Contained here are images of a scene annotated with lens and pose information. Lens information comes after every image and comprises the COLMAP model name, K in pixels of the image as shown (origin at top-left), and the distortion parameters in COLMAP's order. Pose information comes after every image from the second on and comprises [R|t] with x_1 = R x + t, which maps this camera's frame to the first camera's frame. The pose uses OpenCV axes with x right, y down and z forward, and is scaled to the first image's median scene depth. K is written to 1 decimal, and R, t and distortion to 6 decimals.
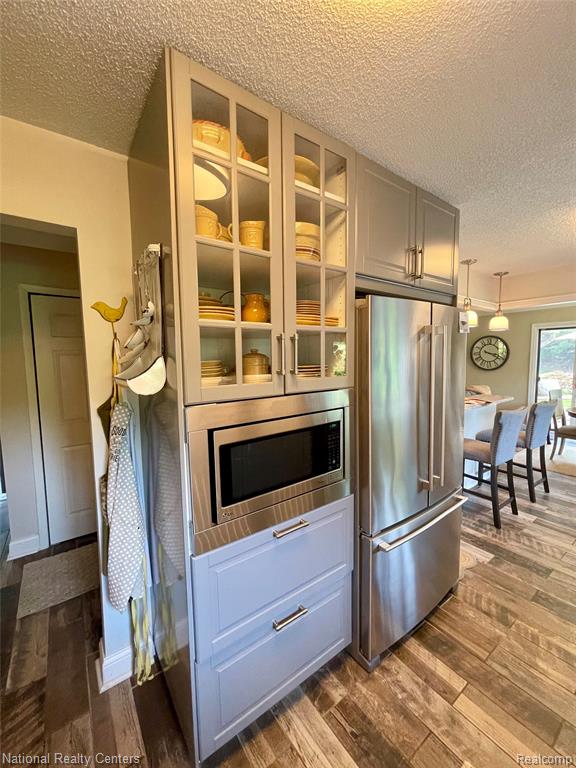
lens RADIAL K [[309.5, 0, 287.8], [0, 309.5, 384.6], [0, 0, 1]] dist [-0.005075, 0.001091]
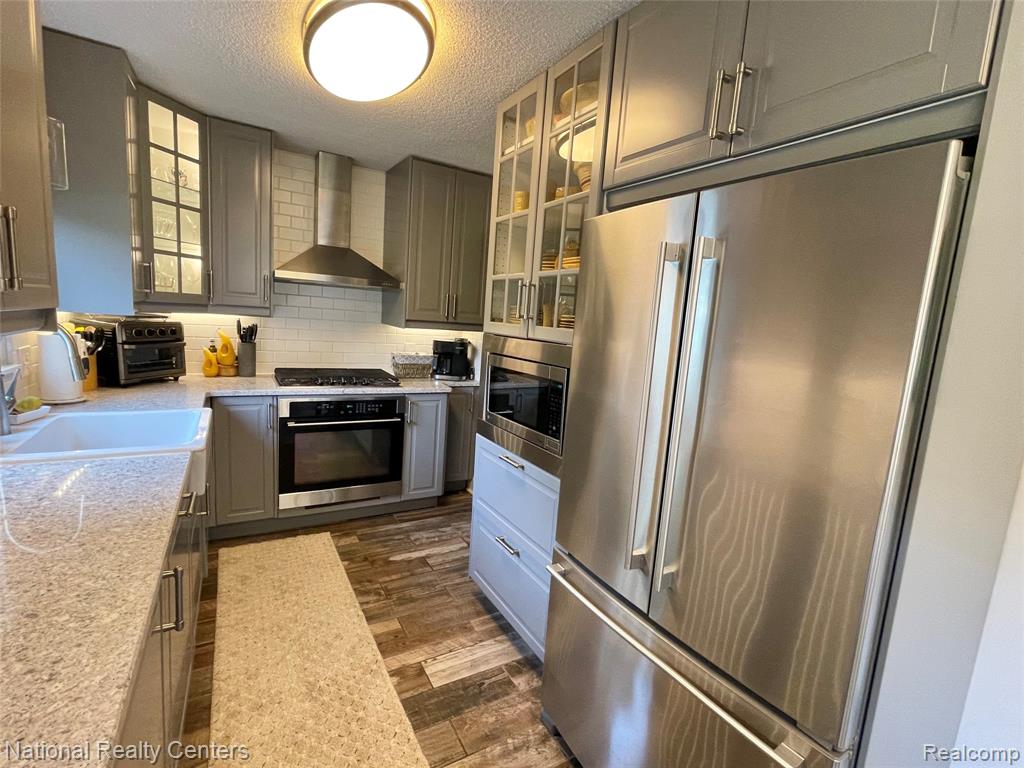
lens RADIAL K [[469.3, 0, 509.0], [0, 469.3, 383.2], [0, 0, 1]] dist [-0.004876, 0.001444]
pose [[-0.103472, 0.151724, -0.982992, 1.231529], [-0.155490, 0.973678, 0.166653, -0.058905], [0.982403, 0.170089, -0.077157, 0.829020]]
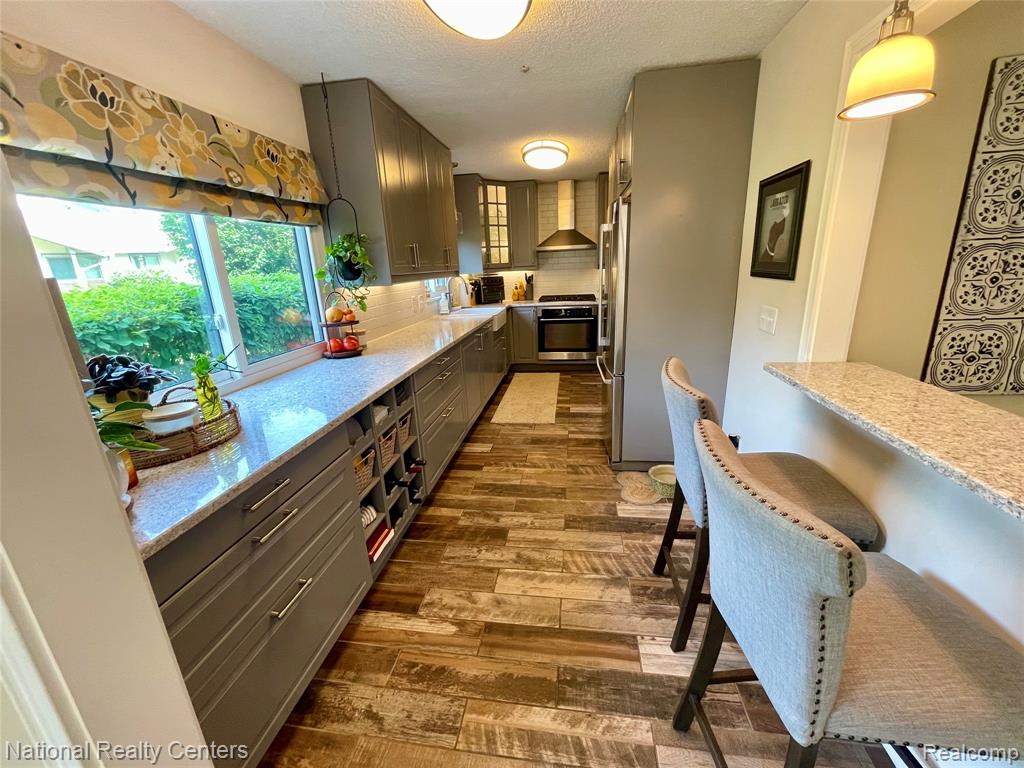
lens RADIAL K [[412.6, 0, 511.0], [0, 412.6, 382.9], [0, 0, 1]] dist [-0.005075, 0.001091]
pose [[-0.700072, 0.241080, -0.672146, 2.190896], [-0.006716, 0.939020, 0.343796, -0.159894], [0.714041, 0.245197, -0.655763, 2.091759]]
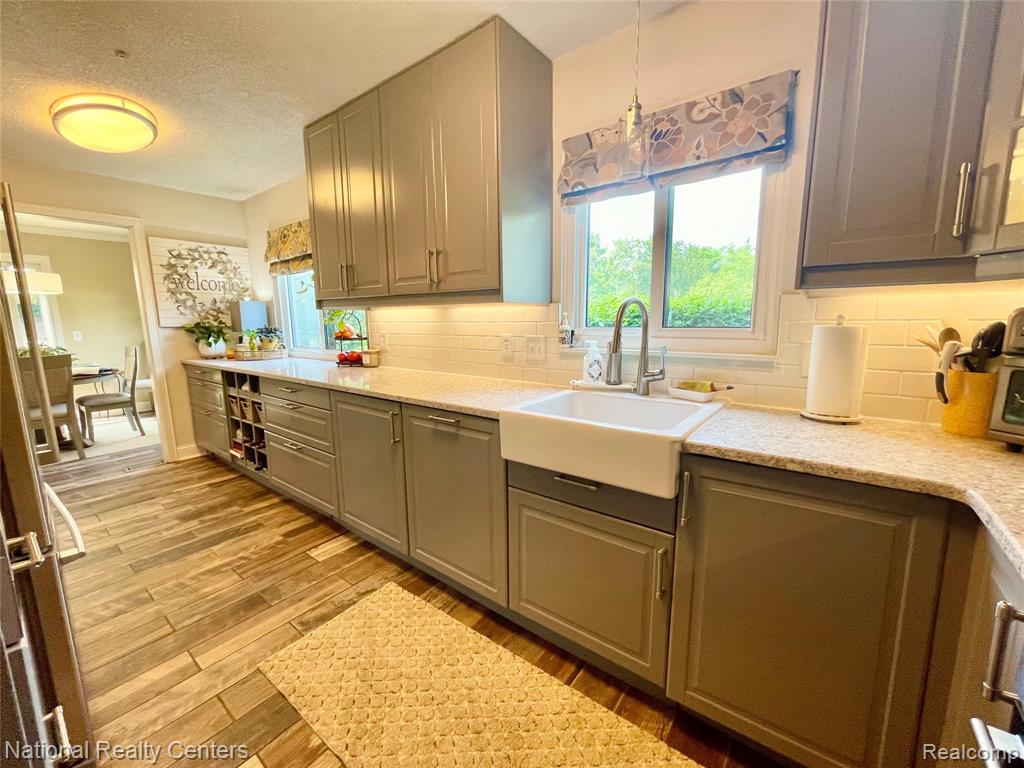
lens RADIAL K [[412.6, 0, 513.5], [0, 412.6, 383.4], [0, 0, 1]] dist [-0.005075, 0.001091]
pose [[-0.289385, -0.130298, 0.948303, -0.588238], [0.095544, 0.981813, 0.164058, 0.140904], [-0.952432, 0.138081, -0.271673, 0.329060]]
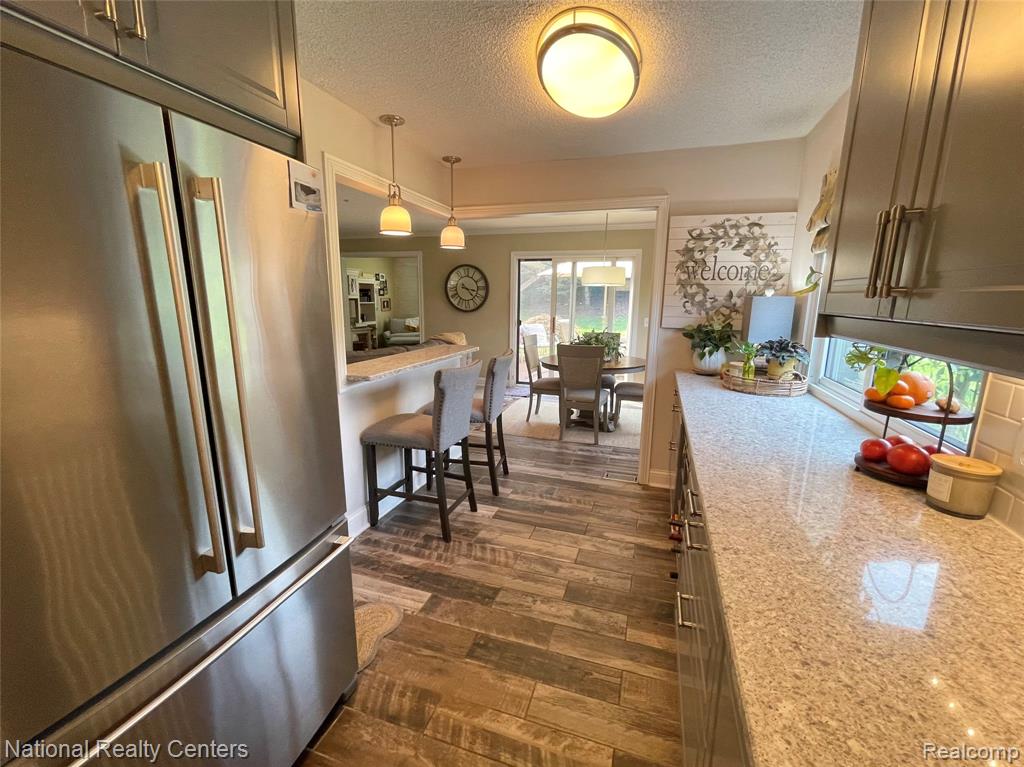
lens RADIAL K [[439.4, 0, 511.6], [0, 439.4, 382.9], [0, 0, 1]] dist [-0.000931, -0.002636]
pose [[0.811338, -0.087945, 0.577924, 0.466394], [0.024684, 0.992891, 0.116439, 0.019270], [-0.584055, -0.080206, 0.807741, 0.288134]]
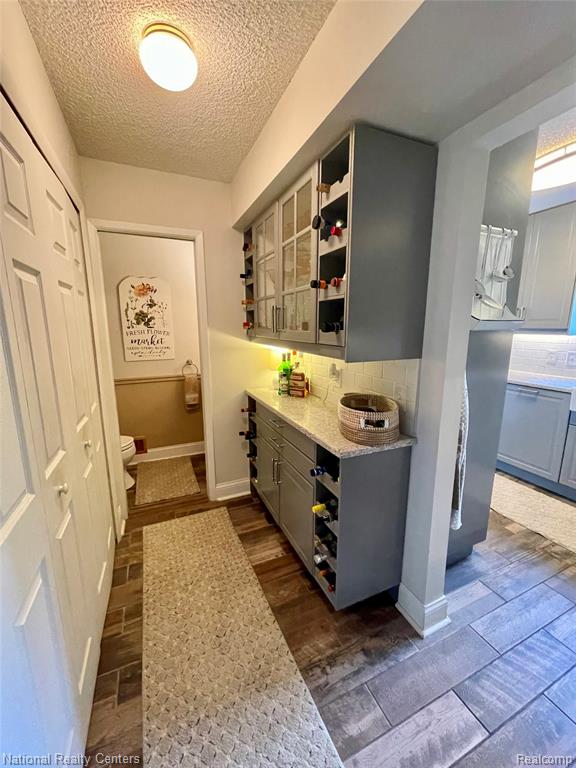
lens RADIAL K [[309.5, 0, 287.5], [0, 309.5, 383.7], [0, 0, 1]] dist [-0.005075, 0.001091]
pose [[0.207094, -0.168037, 0.963782, -1.480873], [0.085695, 0.984468, 0.153230, -0.029142], [-0.974561, 0.050858, 0.218277, 1.166086]]
